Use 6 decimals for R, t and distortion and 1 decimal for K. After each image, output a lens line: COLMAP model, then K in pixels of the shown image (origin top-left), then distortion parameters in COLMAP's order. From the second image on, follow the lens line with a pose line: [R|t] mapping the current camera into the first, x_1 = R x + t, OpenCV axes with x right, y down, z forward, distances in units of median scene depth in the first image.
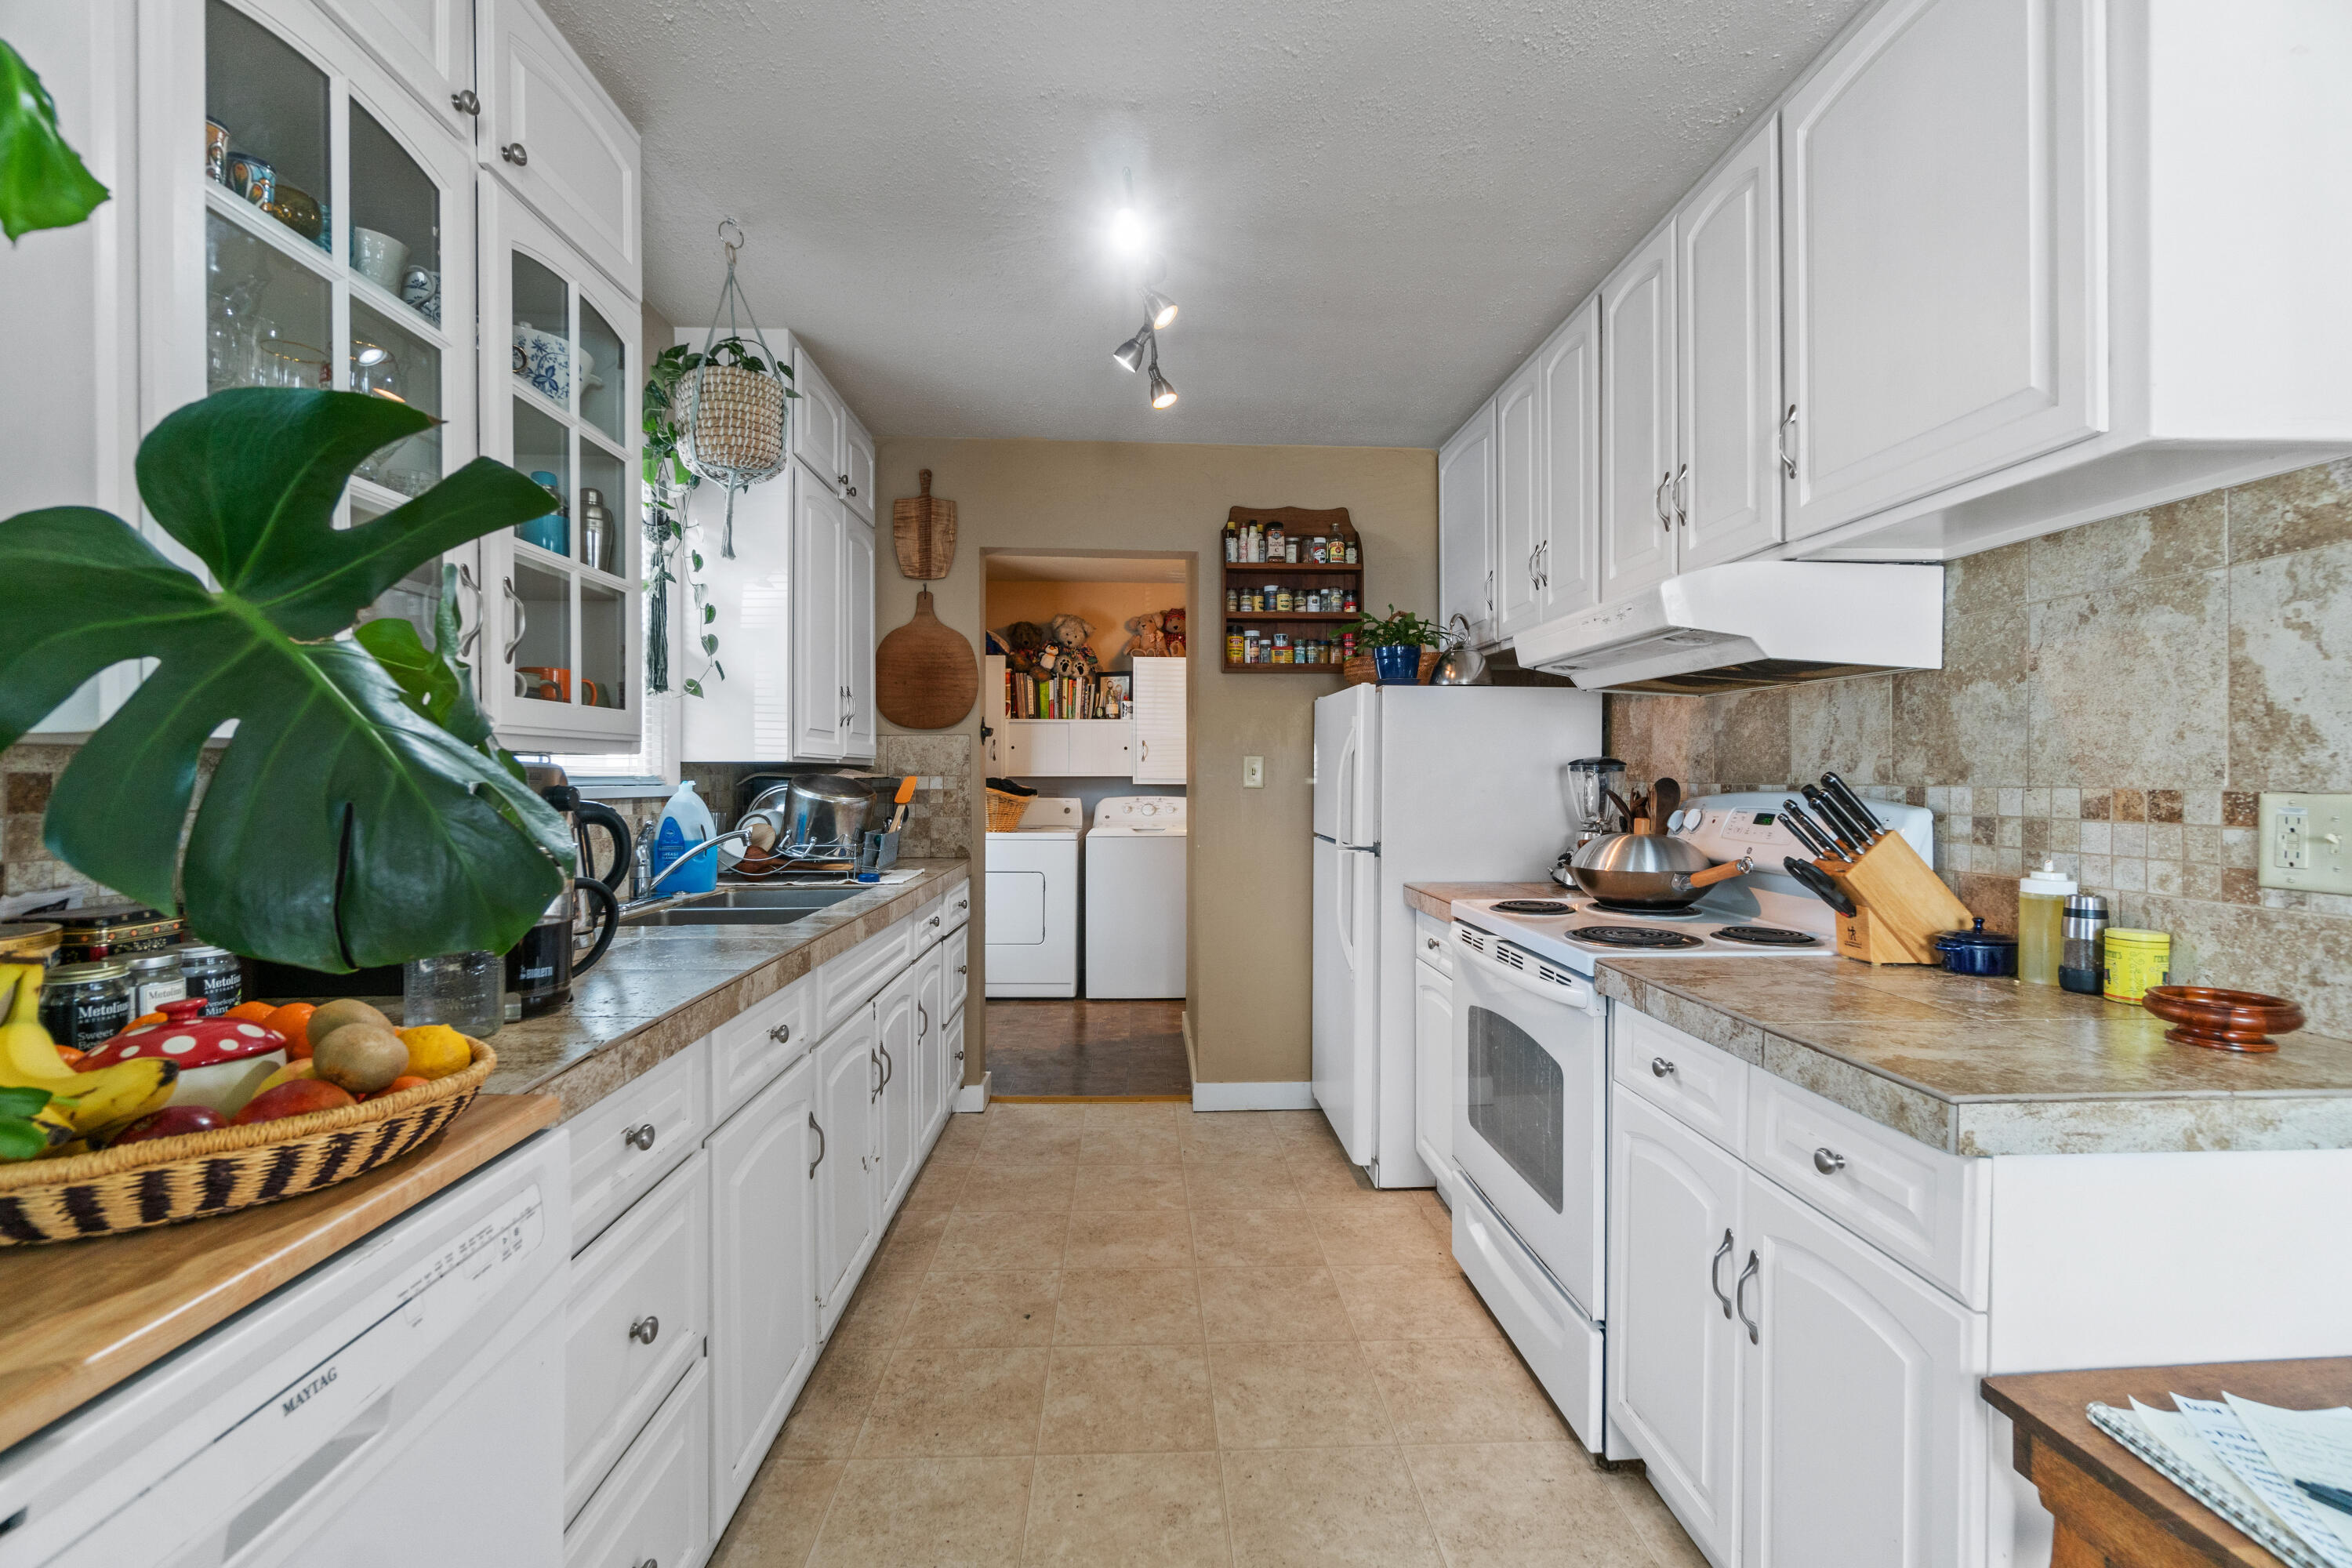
lens RADIAL K [[1006.5, 0, 1180.7], [0, 1006.5, 773.0], [0, 0, 1]] dist [-0.002799, -0.000212]
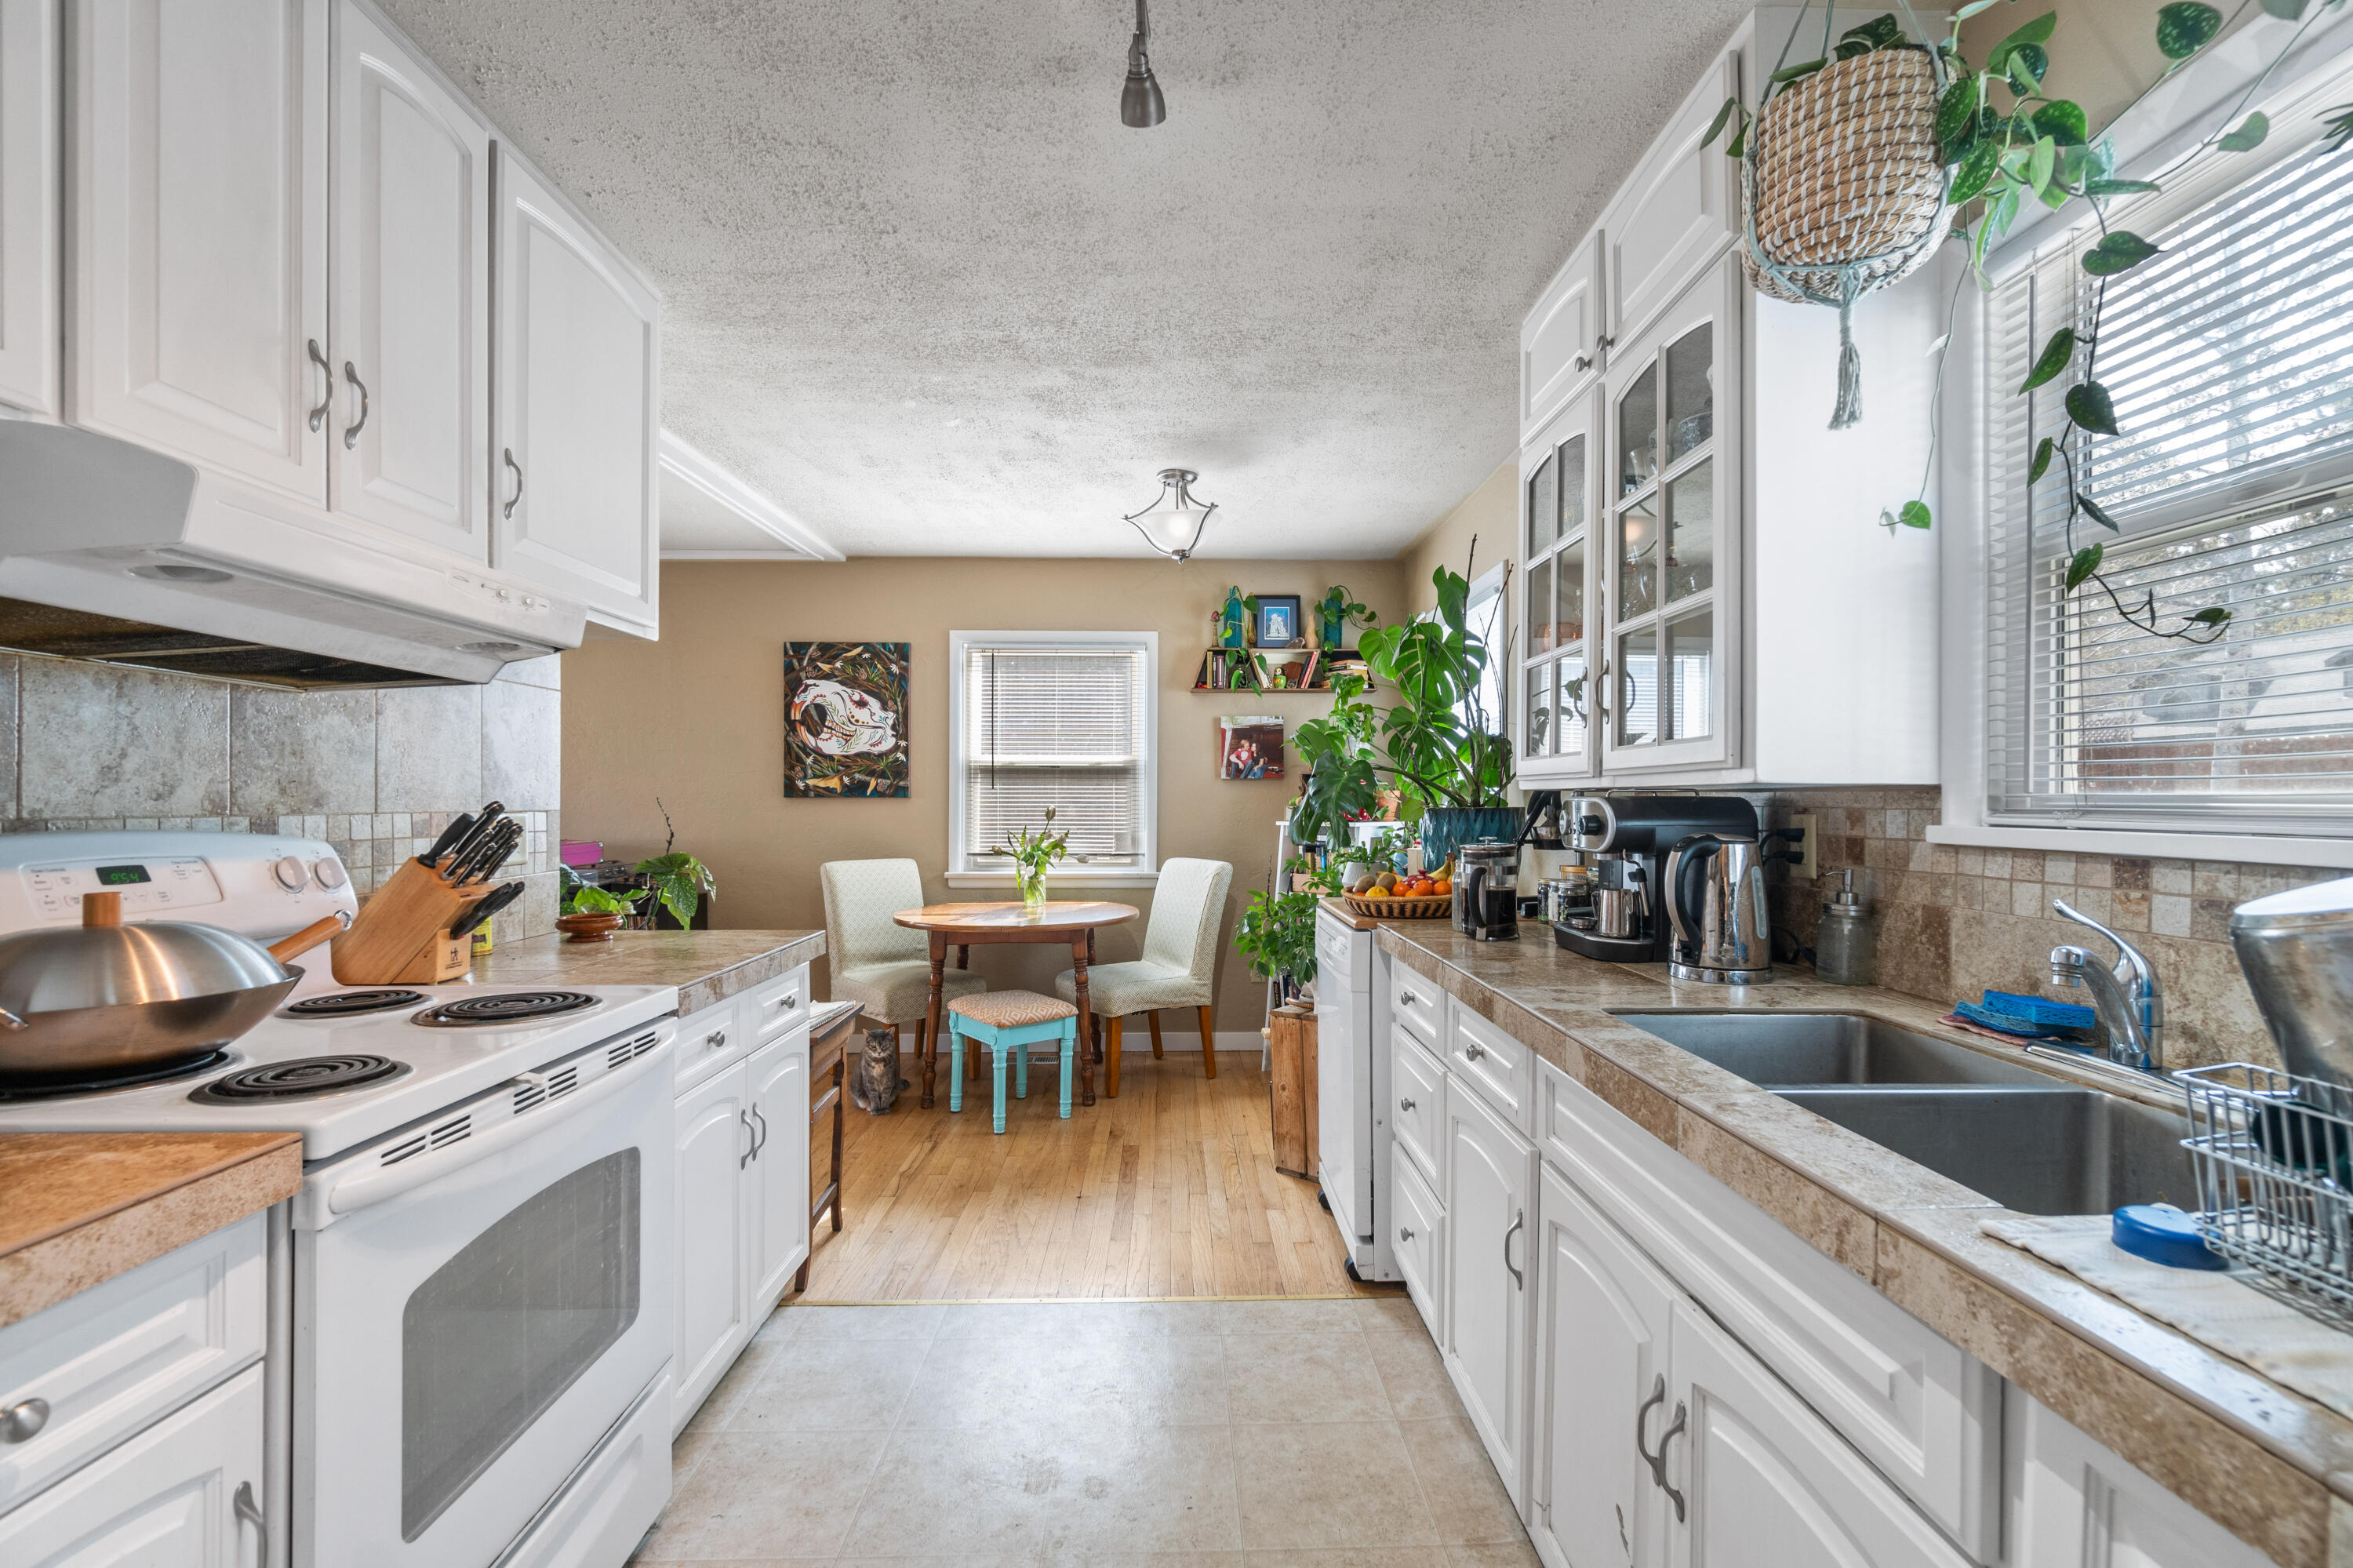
lens RADIAL K [[1024.4, 0, 1189.4], [0, 1024.4, 785.6], [0, 0, 1]] dist [-0.003809, 0.000444]
pose [[-0.999651, -0.002425, 0.026296, -0.086277], [-0.002871, 0.999852, -0.016940, -0.000770], [-0.026251, -0.017009, -0.999511, 1.391696]]
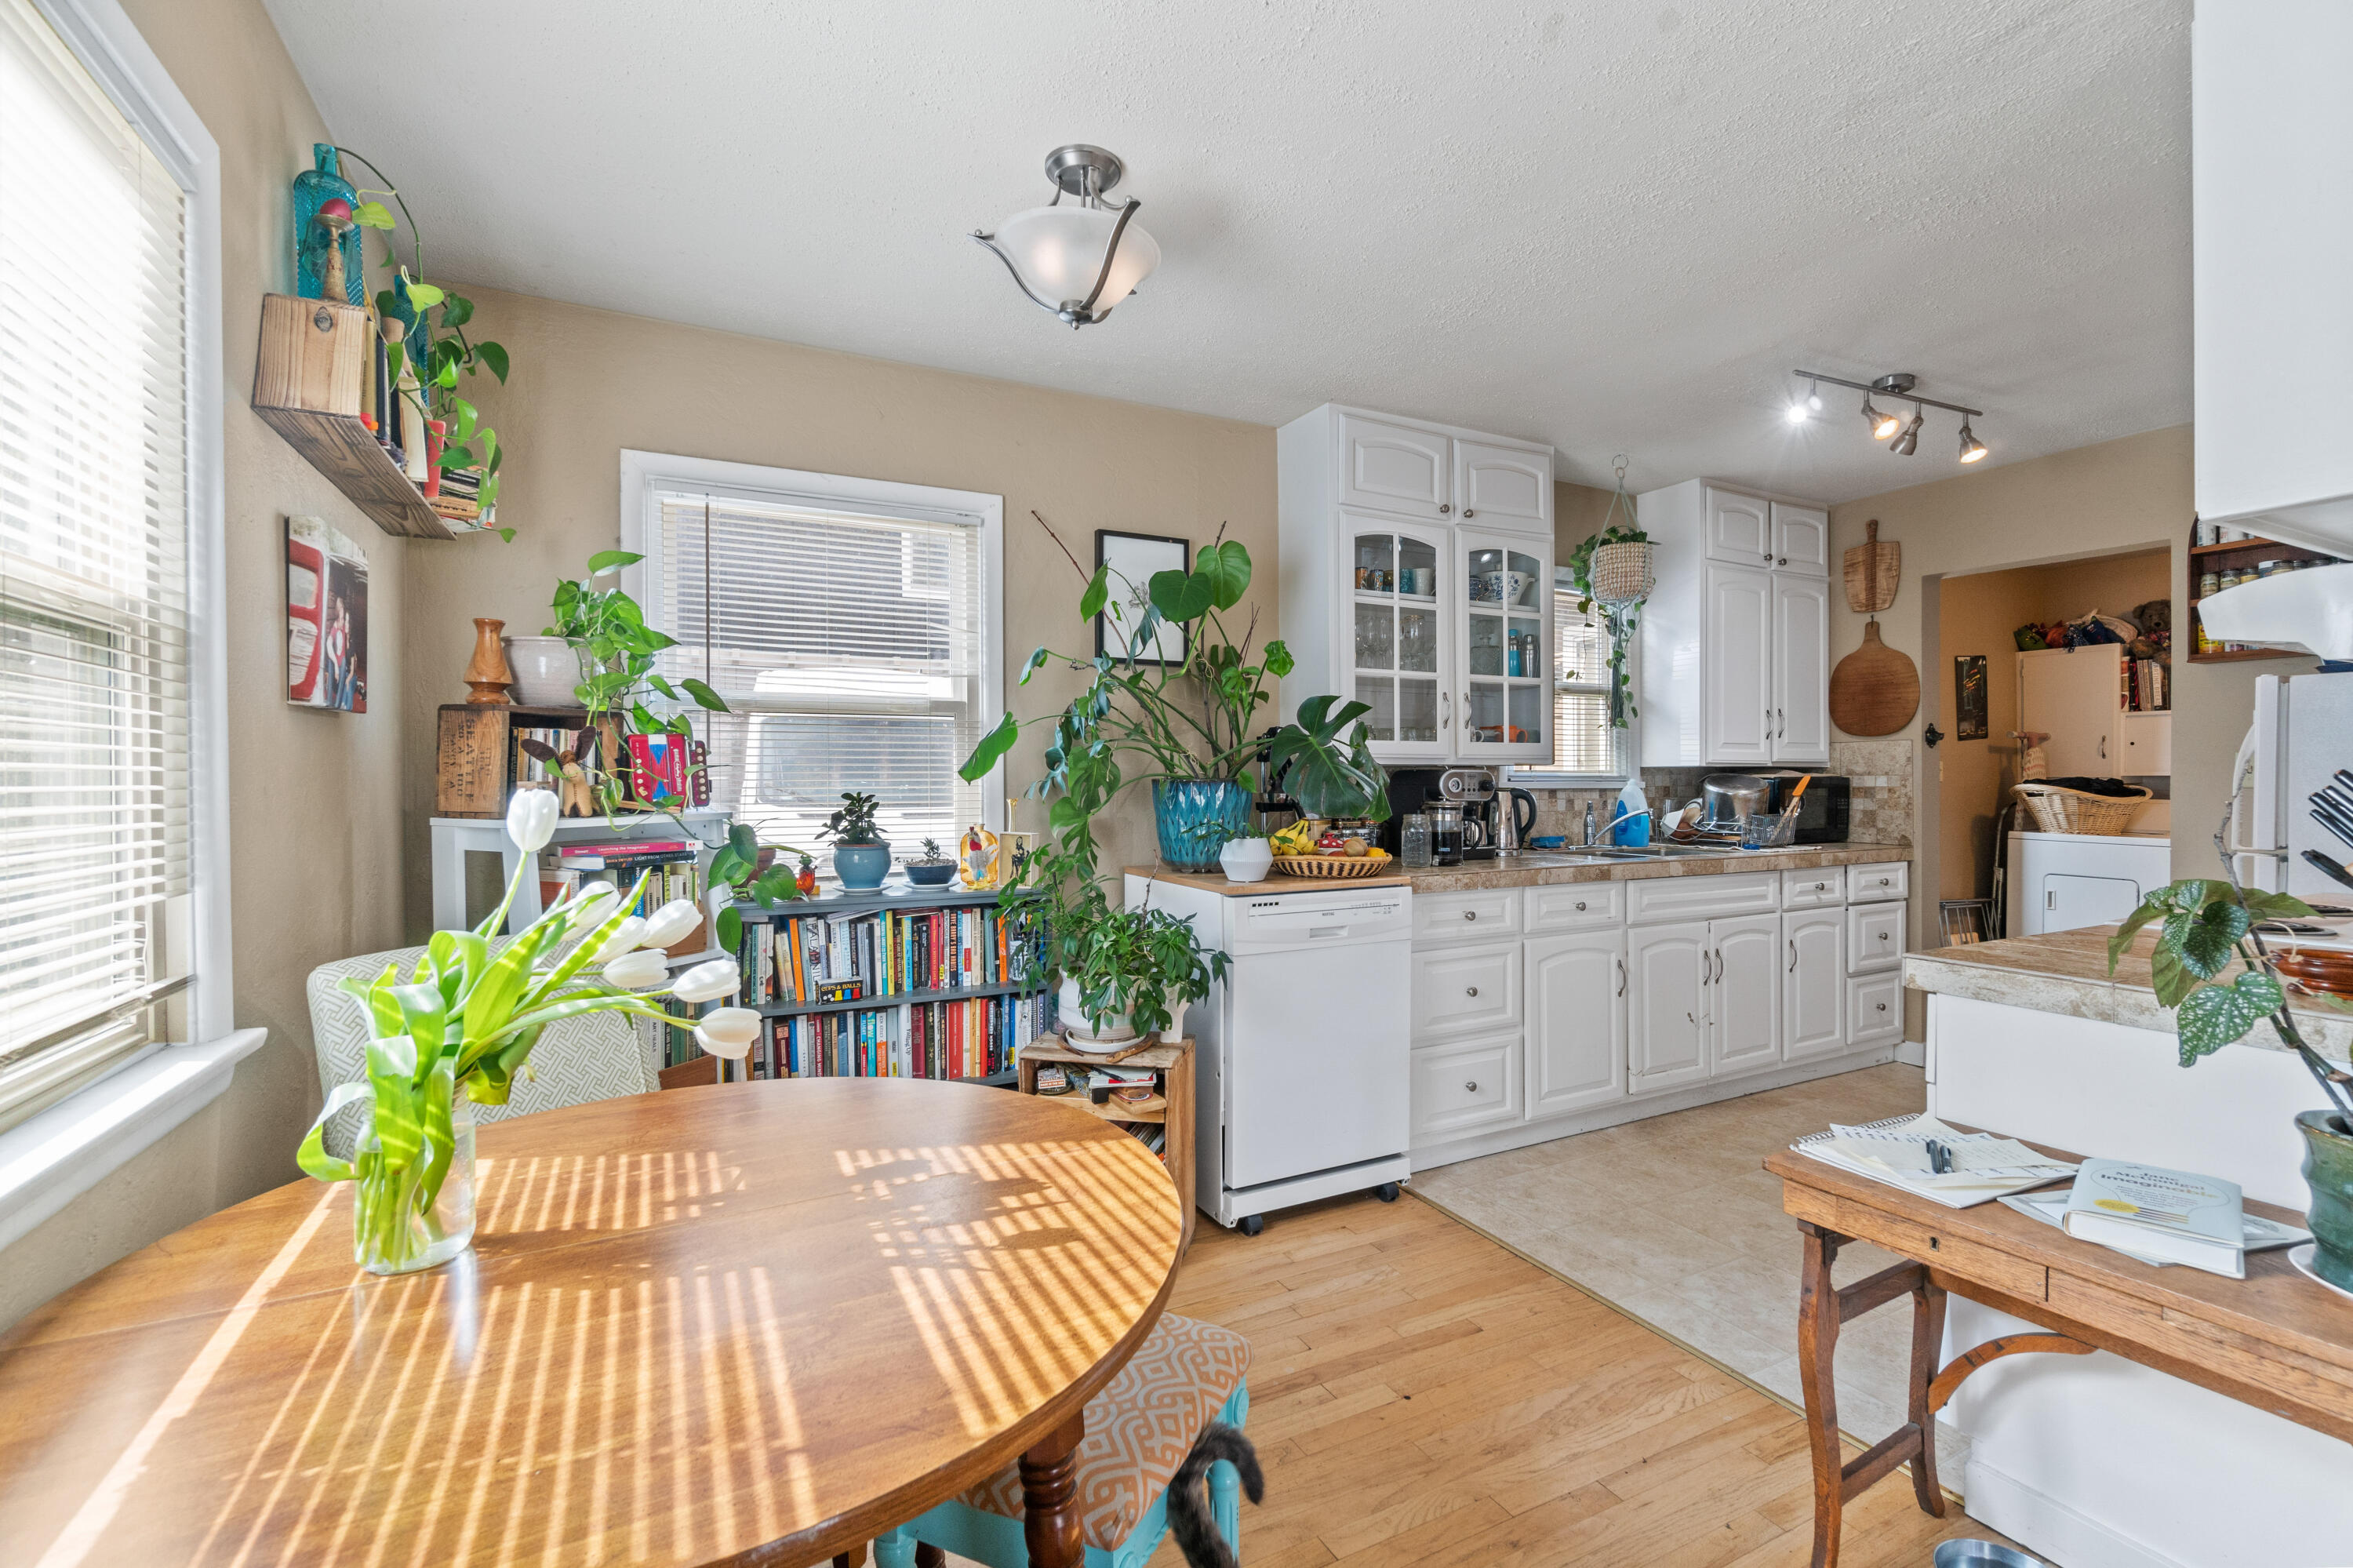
lens RADIAL K [[1024.4, 0, 1189.4], [0, 1024.4, 785.6], [0, 0, 1]] dist [-0.003809, 0.000444]
pose [[0.417269, 0.007268, -0.908754, 0.729950], [0.003997, 0.999944, 0.009832, -0.000263], [0.908774, -0.007735, 0.417217, -0.353125]]
